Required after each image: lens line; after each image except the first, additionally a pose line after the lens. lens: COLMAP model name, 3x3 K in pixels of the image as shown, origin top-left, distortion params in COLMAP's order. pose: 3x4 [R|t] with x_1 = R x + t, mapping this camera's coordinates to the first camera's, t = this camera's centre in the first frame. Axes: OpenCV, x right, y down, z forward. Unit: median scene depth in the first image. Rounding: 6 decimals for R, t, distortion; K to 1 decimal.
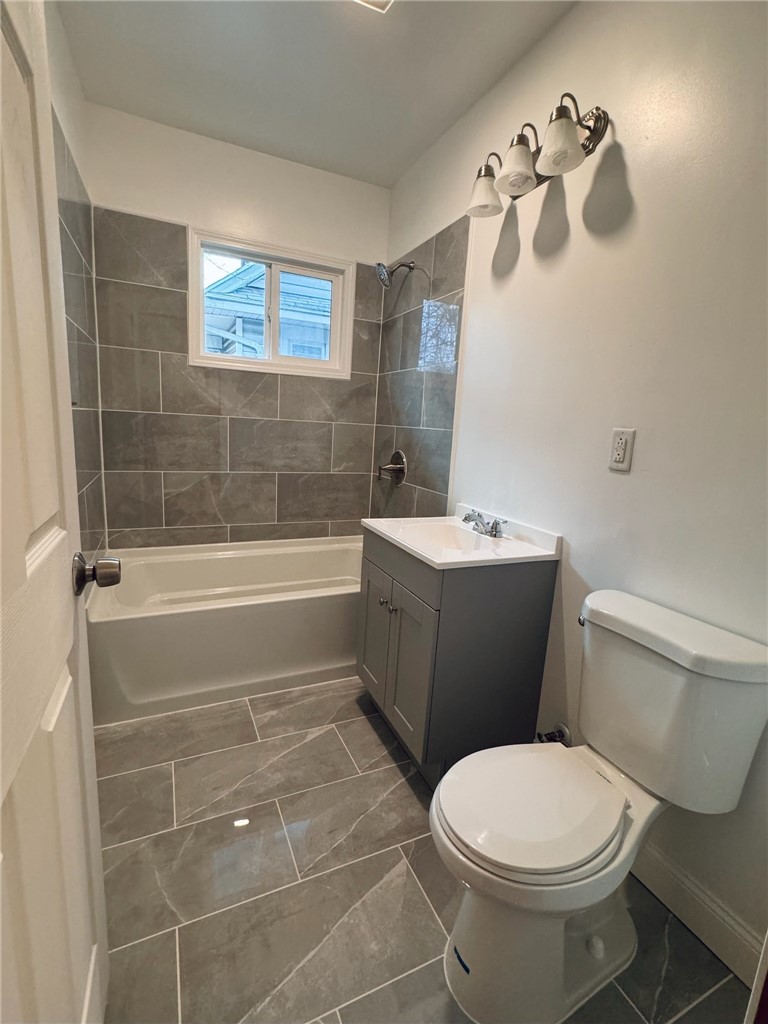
lens RADIAL K [[462.2, 0, 384.0], [0, 462.2, 512.0], [0, 0, 1]] dist [-0.000413, -0.000180]
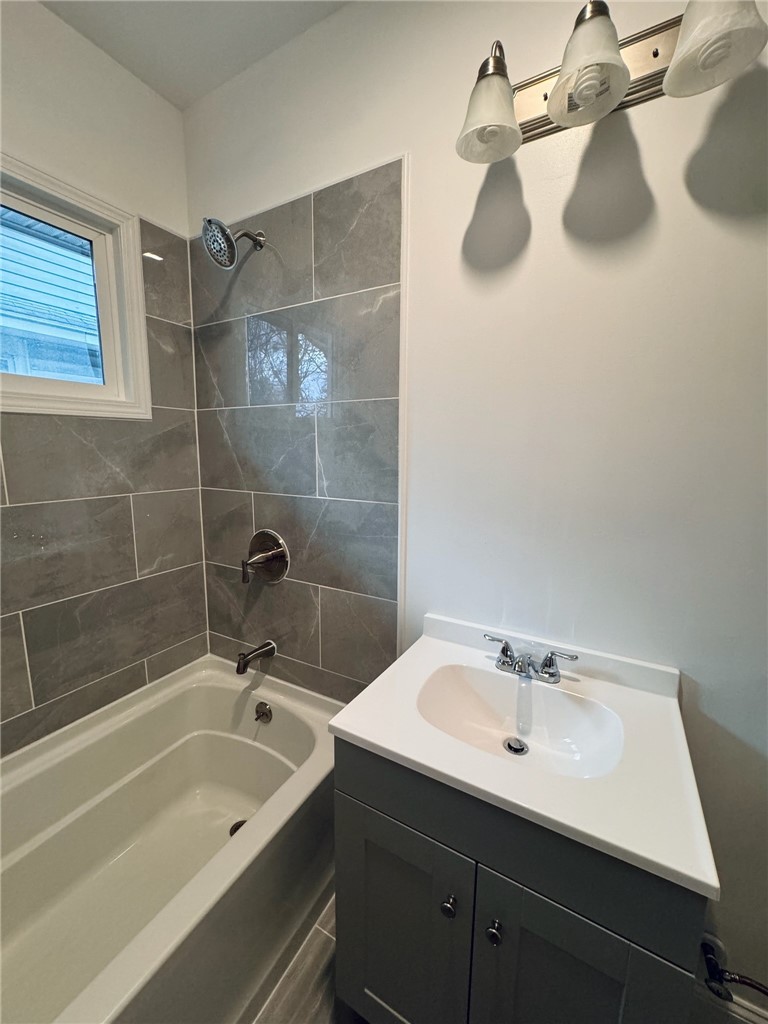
lens RADIAL K [[404.7, 0, 384.0], [0, 404.7, 512.0], [0, 0, 1]] dist [-0.002274, 0.000115]
pose [[0.808694, -0.143150, 0.570545, -0.167829], [0.149940, 0.988062, 0.035378, -0.166471], [-0.568798, 0.056937, 0.820504, 0.482015]]
